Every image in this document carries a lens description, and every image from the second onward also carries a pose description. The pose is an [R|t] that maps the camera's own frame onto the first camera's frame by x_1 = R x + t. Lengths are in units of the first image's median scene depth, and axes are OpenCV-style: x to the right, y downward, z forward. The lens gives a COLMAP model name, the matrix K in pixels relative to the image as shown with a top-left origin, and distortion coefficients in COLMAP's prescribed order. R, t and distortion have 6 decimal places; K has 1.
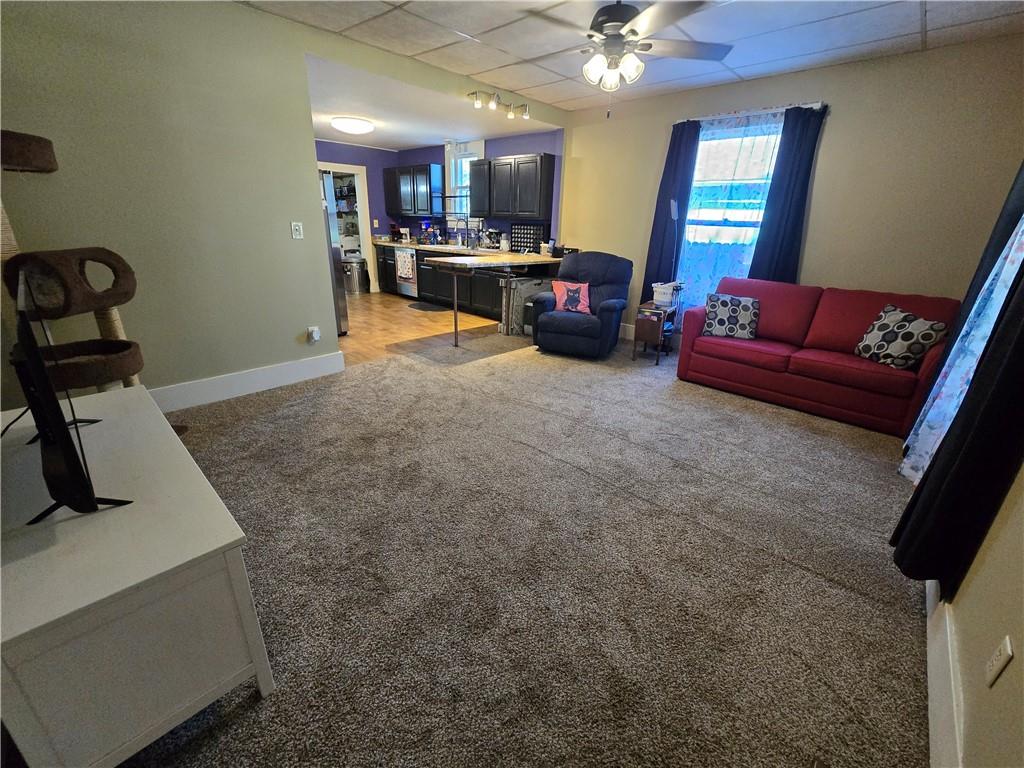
lens RADIAL K [[420.1, 0, 514.3], [0, 420.1, 384.4], [0, 0, 1]] dist [-0.000288, 0.000495]
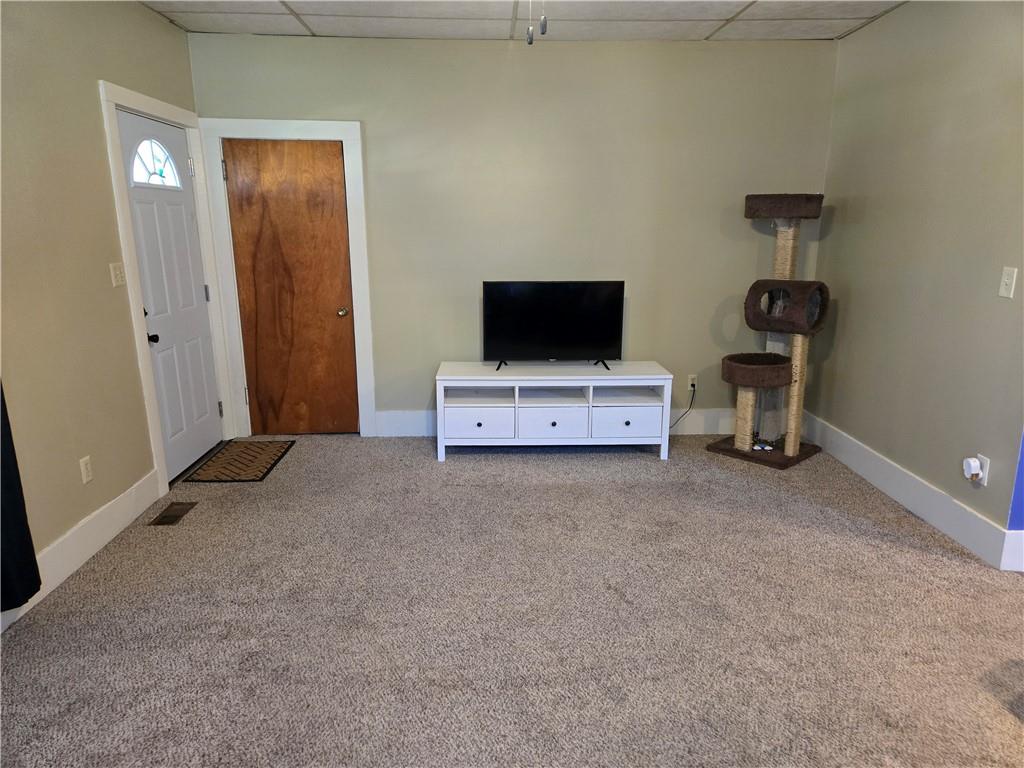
lens RADIAL K [[679.2, 0, 512.0], [0, 679.2, 384.0], [0, 0, 1]] dist [0.085400, -0.064942]
pose [[-0.706385, 0.138329, -0.694180, 0.562878], [-0.278524, 0.847282, 0.452258, -0.469449], [0.650726, 0.512814, -0.559979, 1.121066]]
